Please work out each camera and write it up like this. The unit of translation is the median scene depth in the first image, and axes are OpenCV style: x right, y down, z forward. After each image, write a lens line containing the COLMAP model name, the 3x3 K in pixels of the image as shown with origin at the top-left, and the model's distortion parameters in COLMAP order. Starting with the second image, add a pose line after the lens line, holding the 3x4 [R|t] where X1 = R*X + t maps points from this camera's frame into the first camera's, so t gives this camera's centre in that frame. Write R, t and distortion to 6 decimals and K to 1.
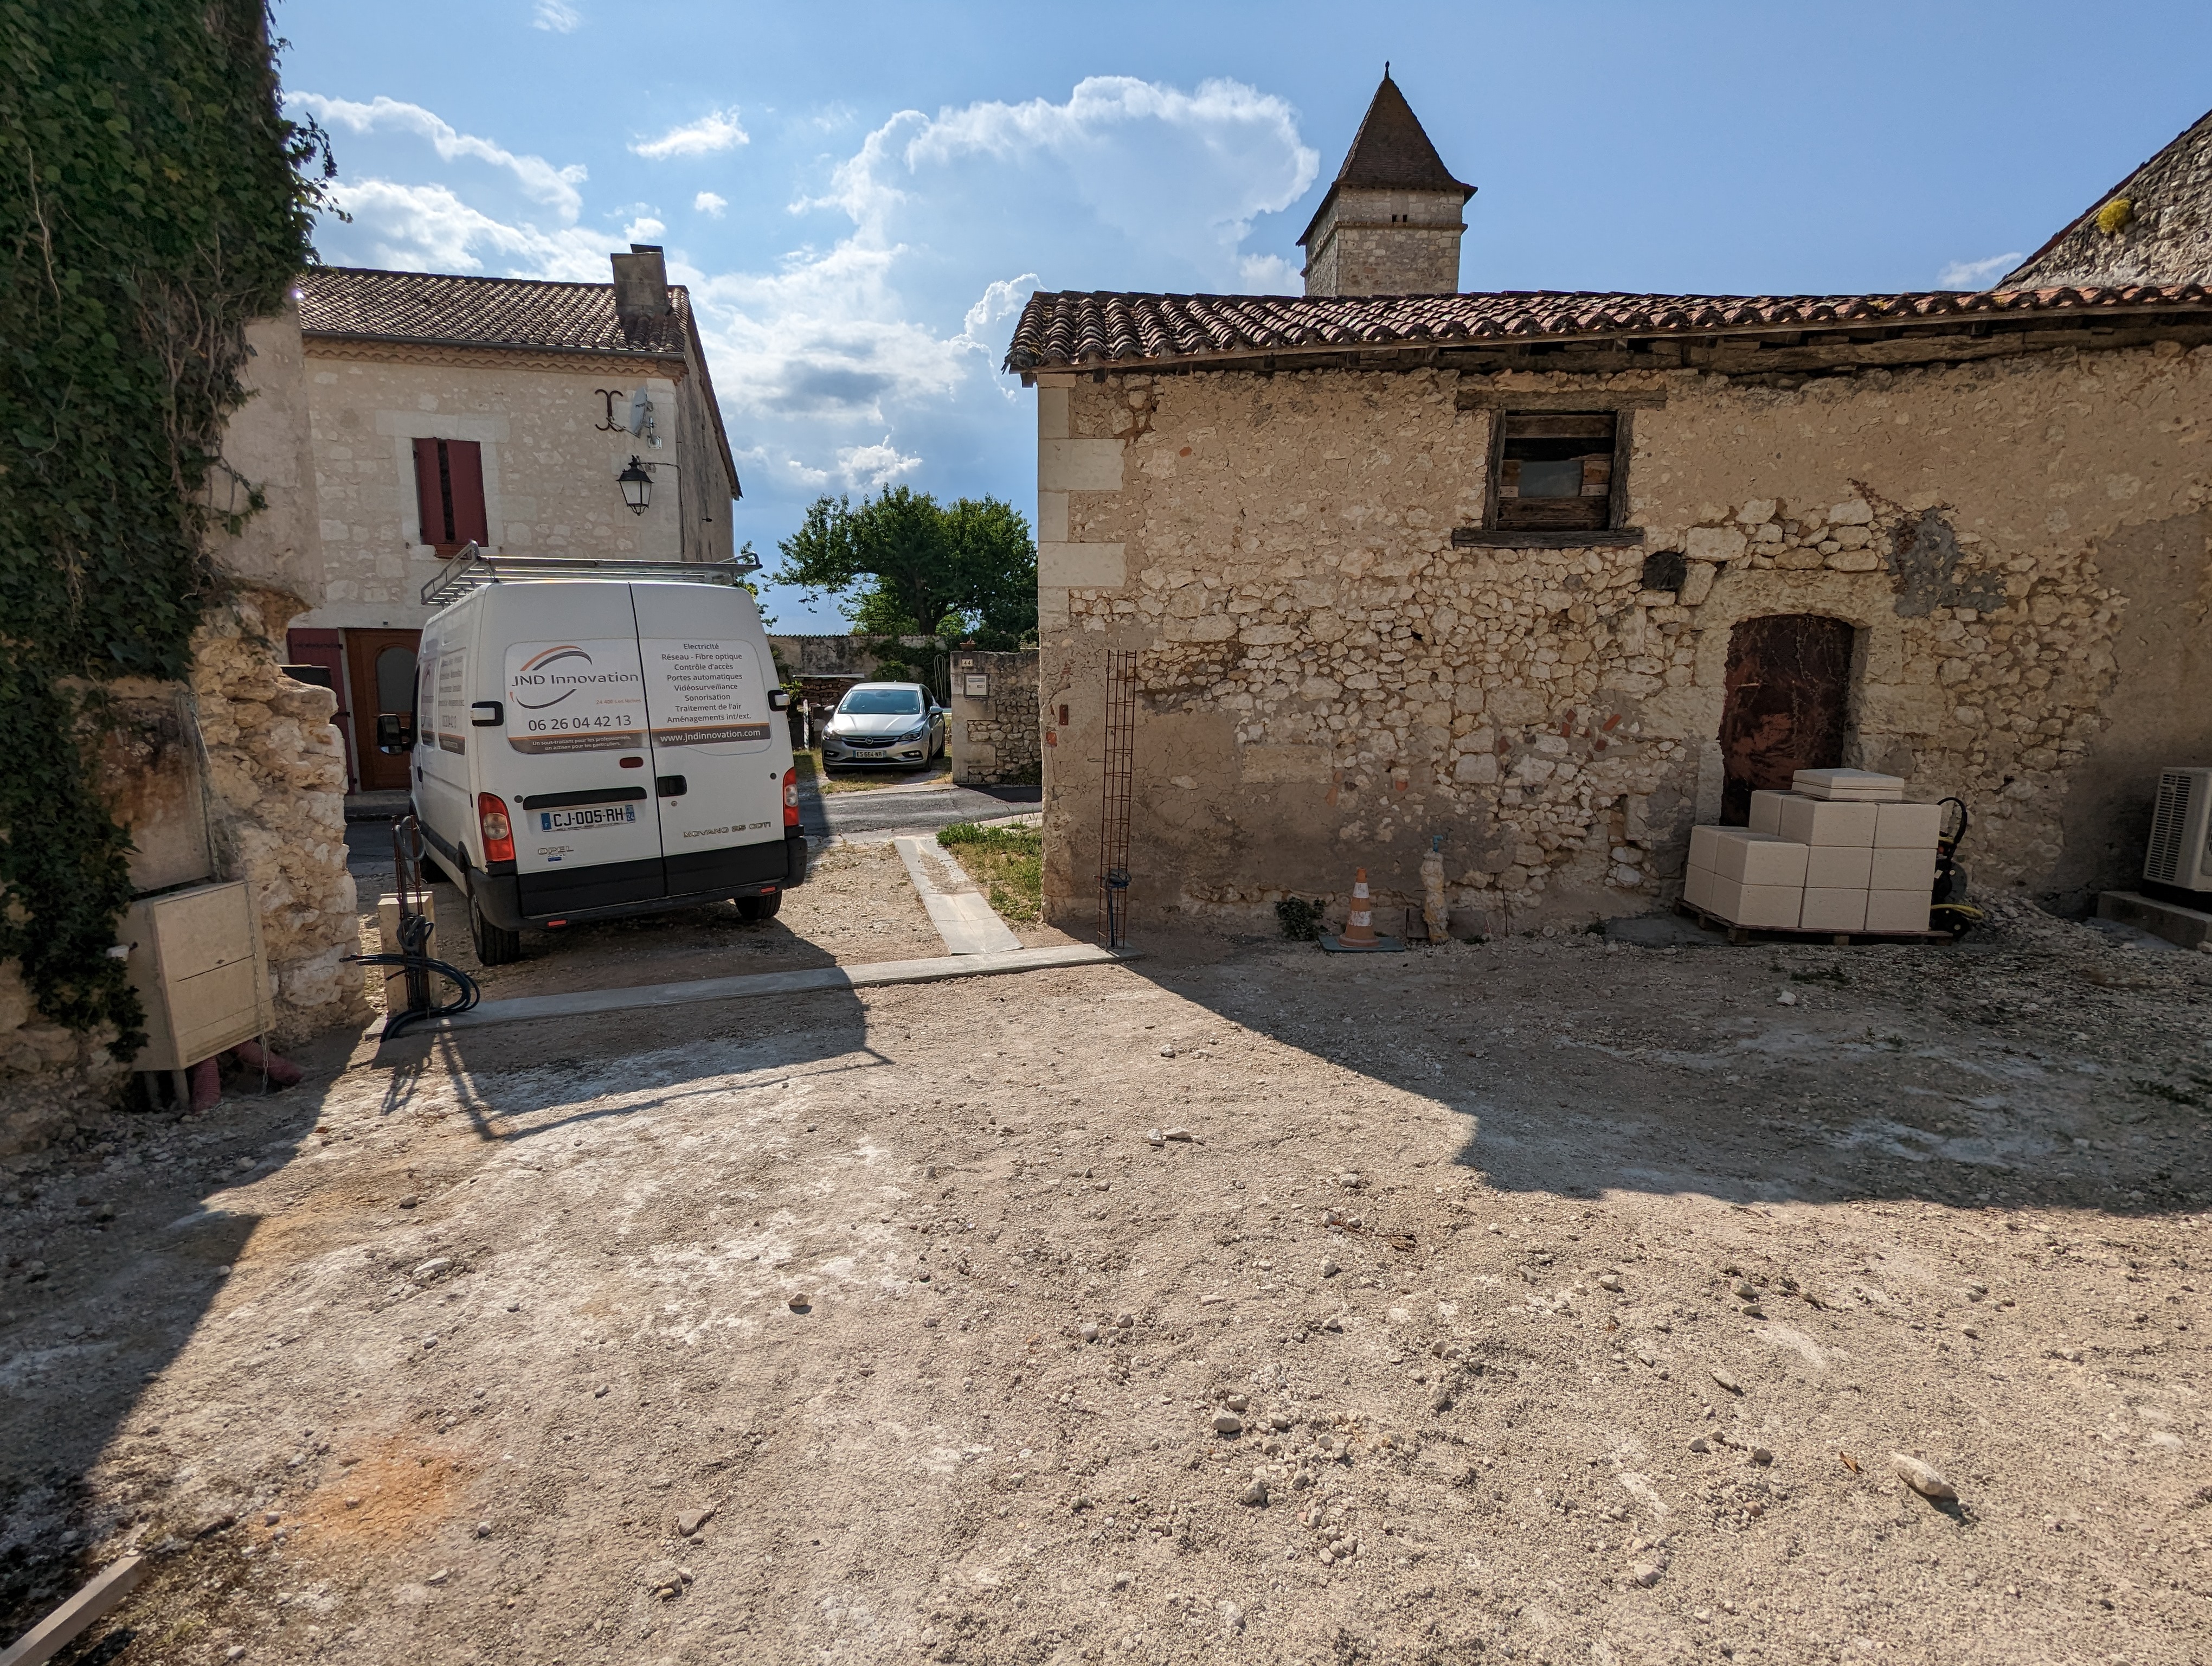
lens RADIAL K [[1043.4, 0, 1113.0], [0, 1043.4, 821.8], [0, 0, 1]] dist [0.001440, 0.002565]
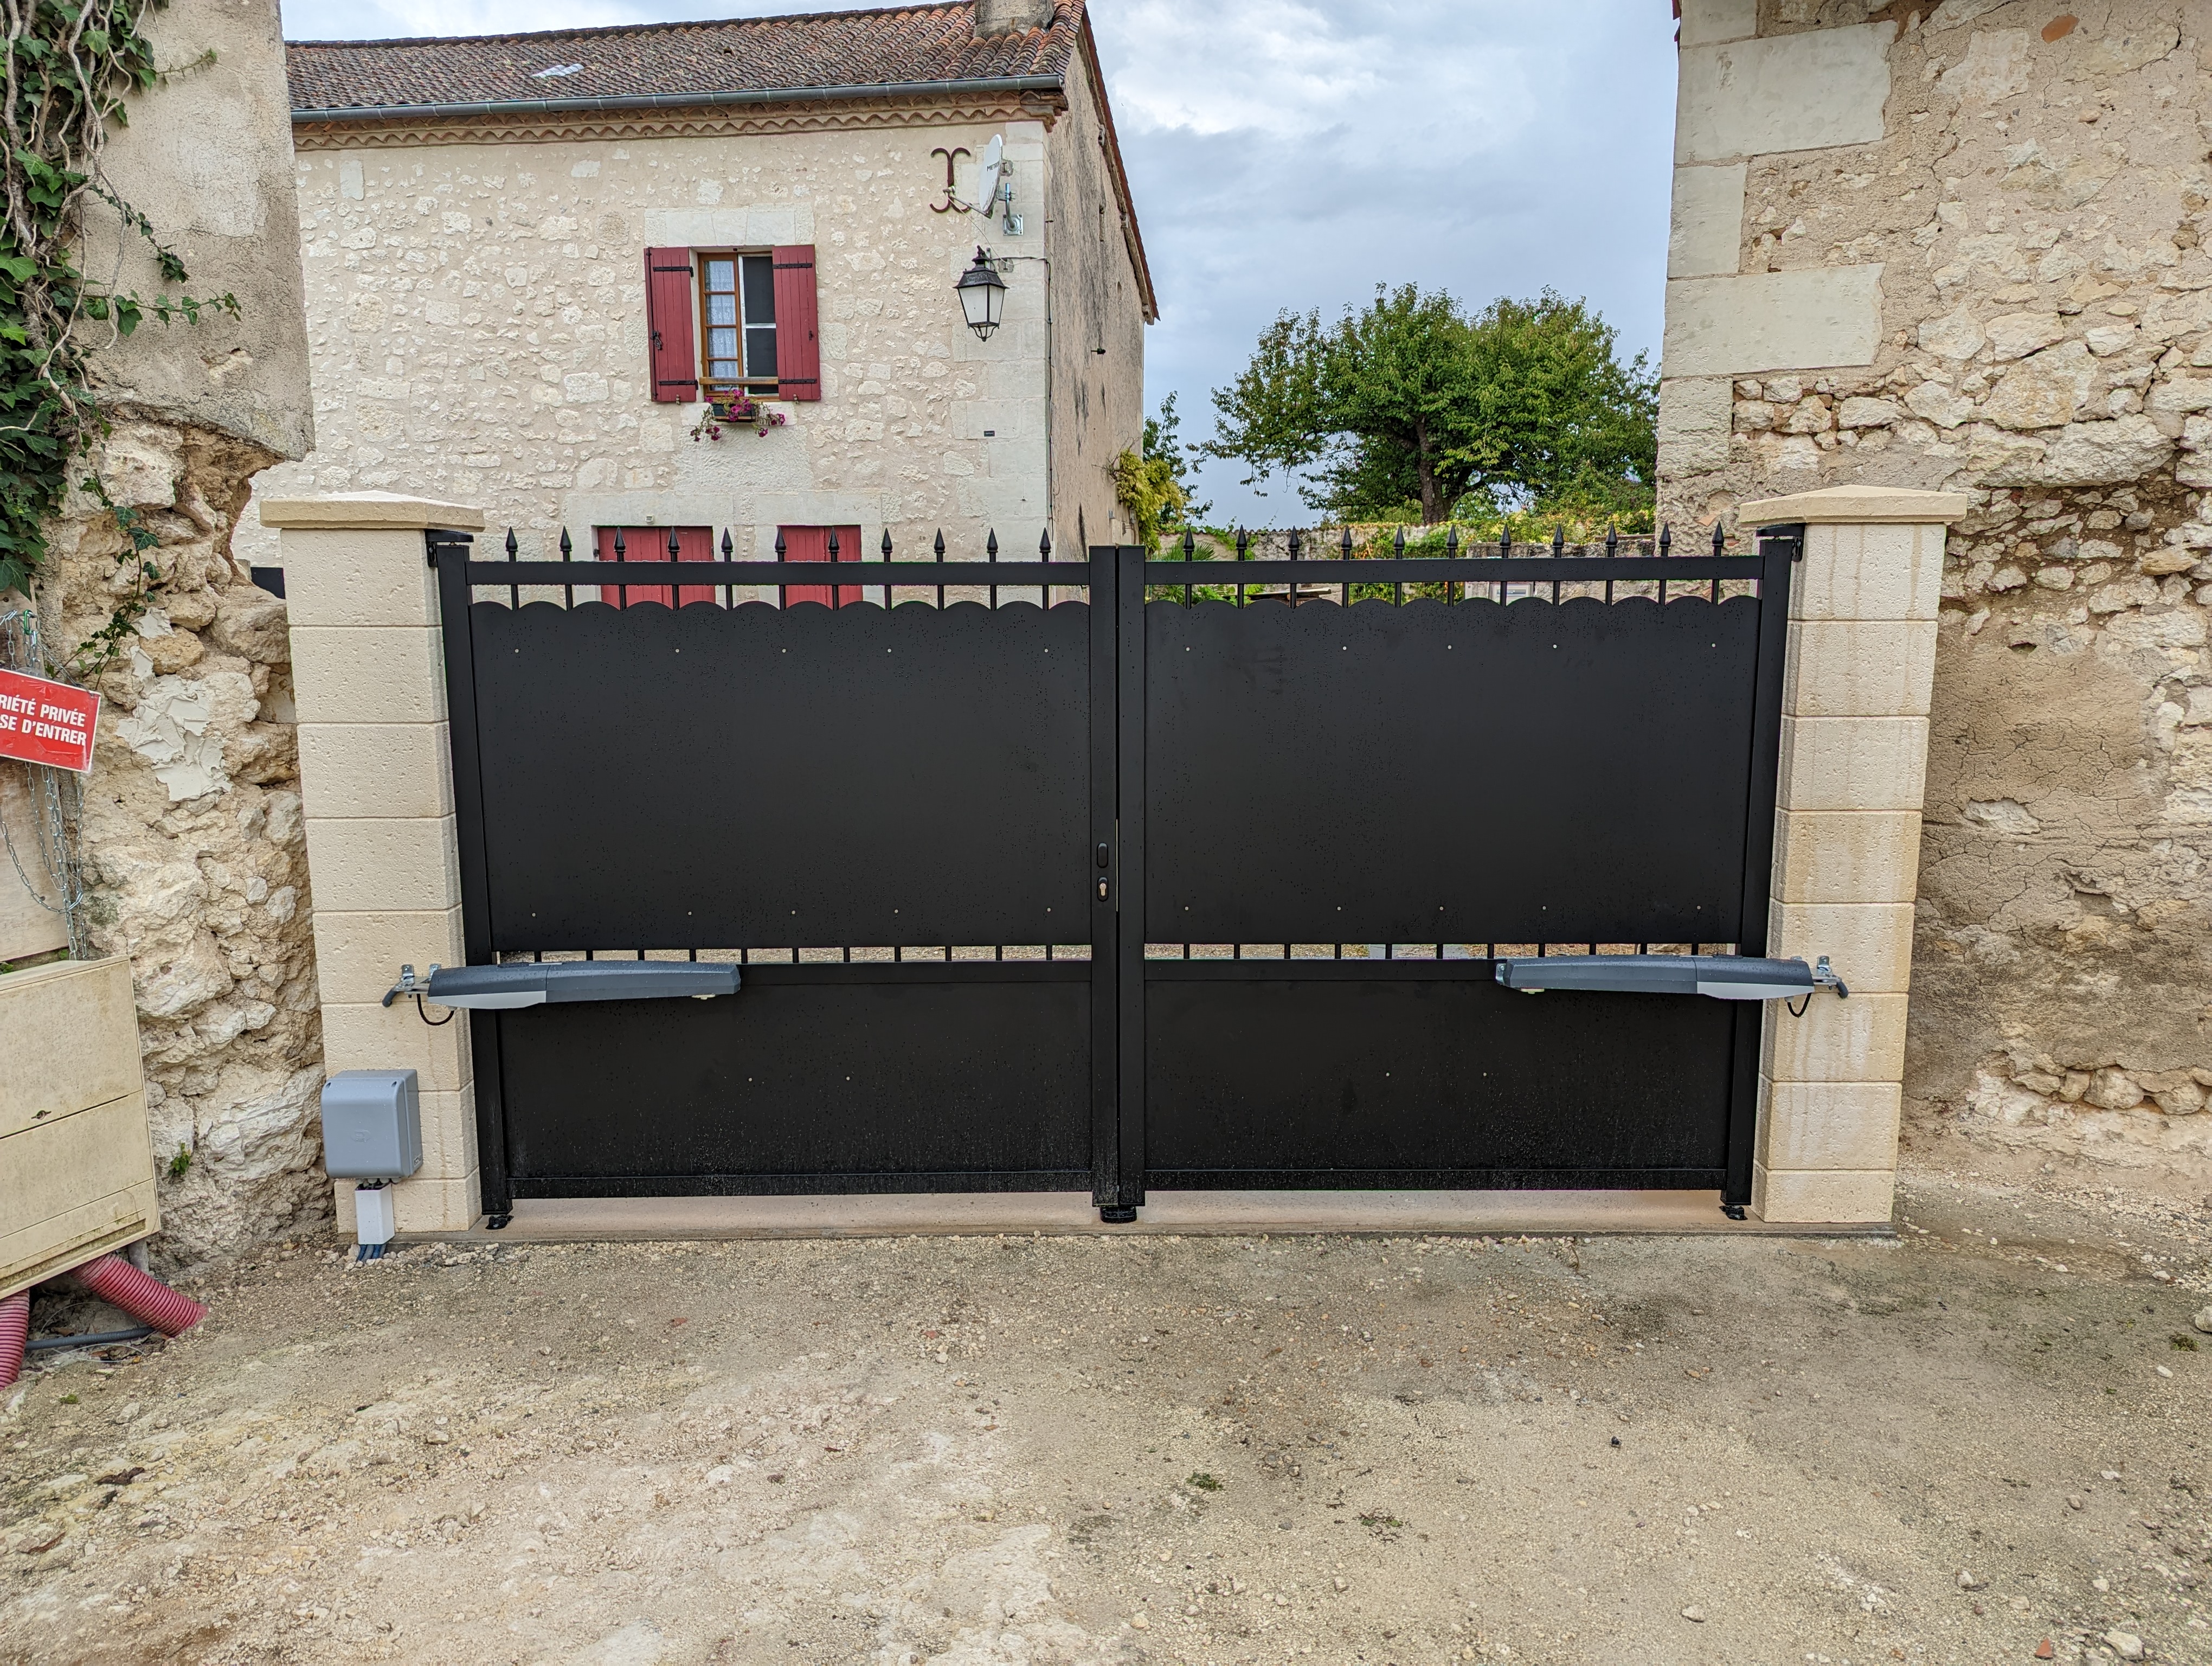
lens RADIAL K [[1392.9, 0, 1118.9], [0, 1392.9, 827.9], [0, 0, 1]] dist [0.064870, -0.047548]
pose [[0.922244, 0.052636, -0.383008, -0.032403], [-0.043441, 0.998523, 0.032624, -0.027559], [0.384160, -0.013449, 0.923169, 0.245497]]
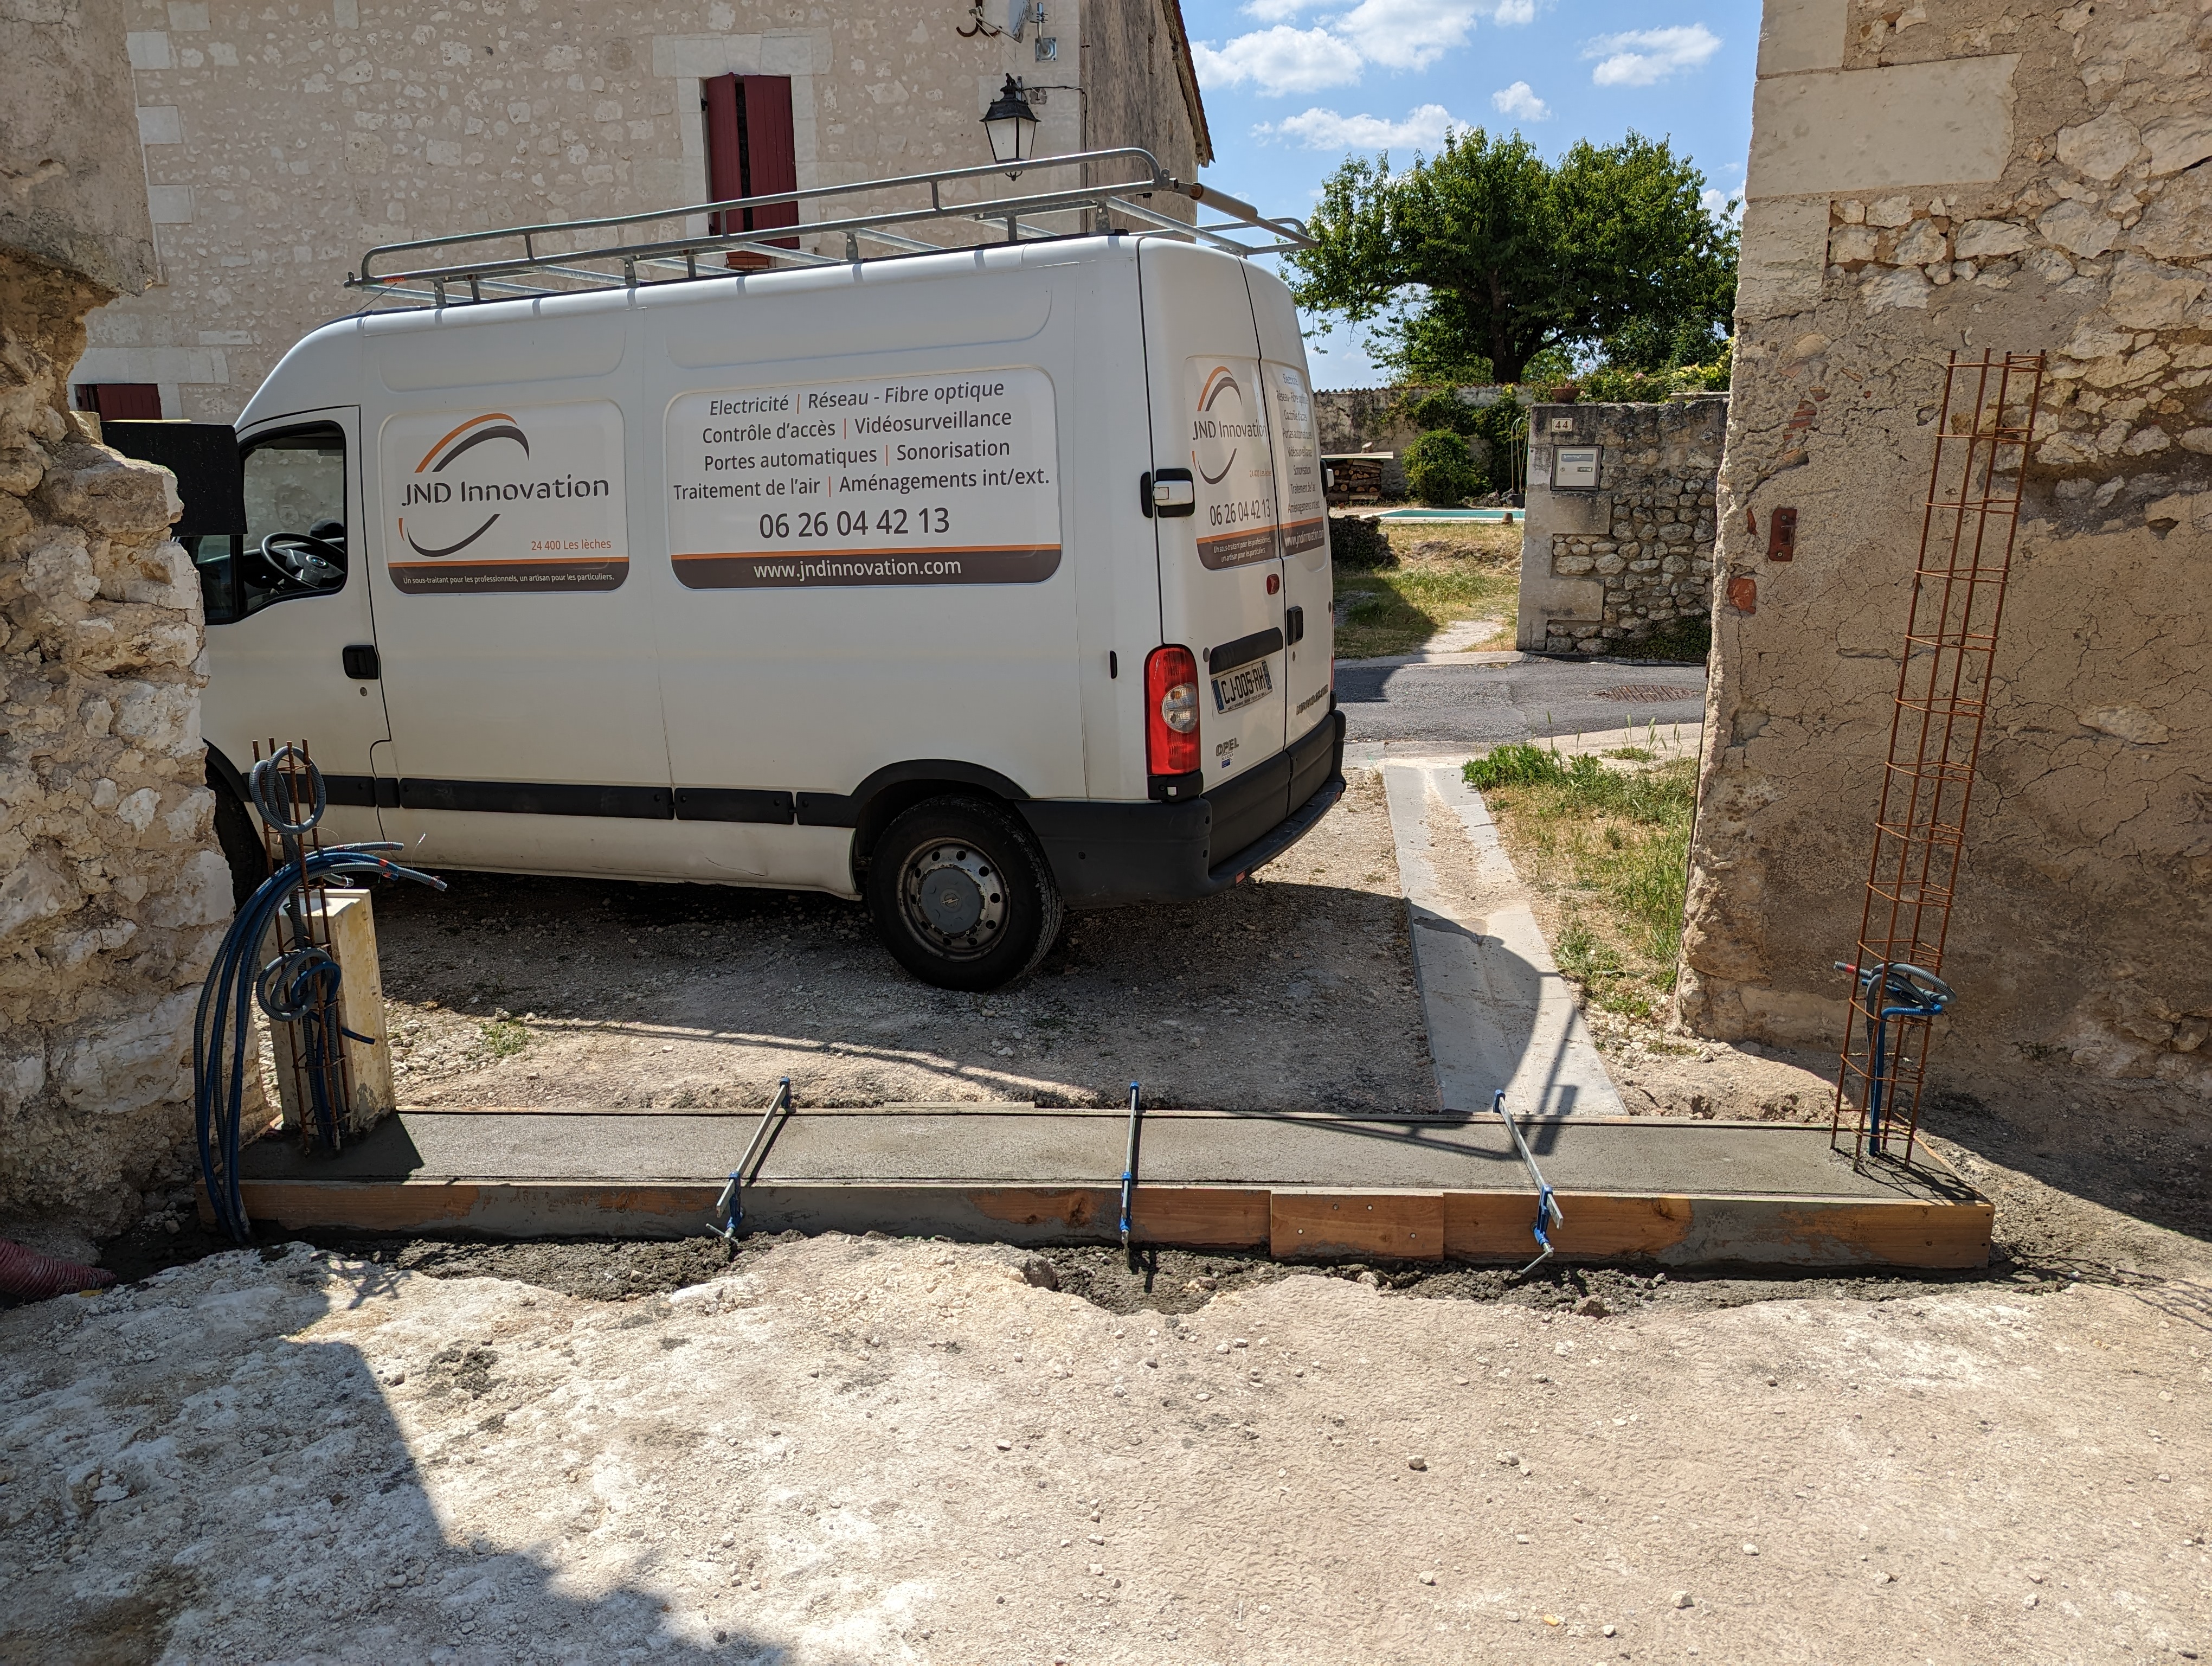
lens RADIAL K [[1372.8, 0, 1151.5], [0, 1372.8, 794.3], [0, 0, 1]] dist [0.015549, -0.002123]
pose [[0.908455, 0.091106, -0.407934, -0.031825], [-0.050853, 0.992797, 0.108477, -0.036618], [0.414879, -0.077802, 0.906544, 0.313551]]
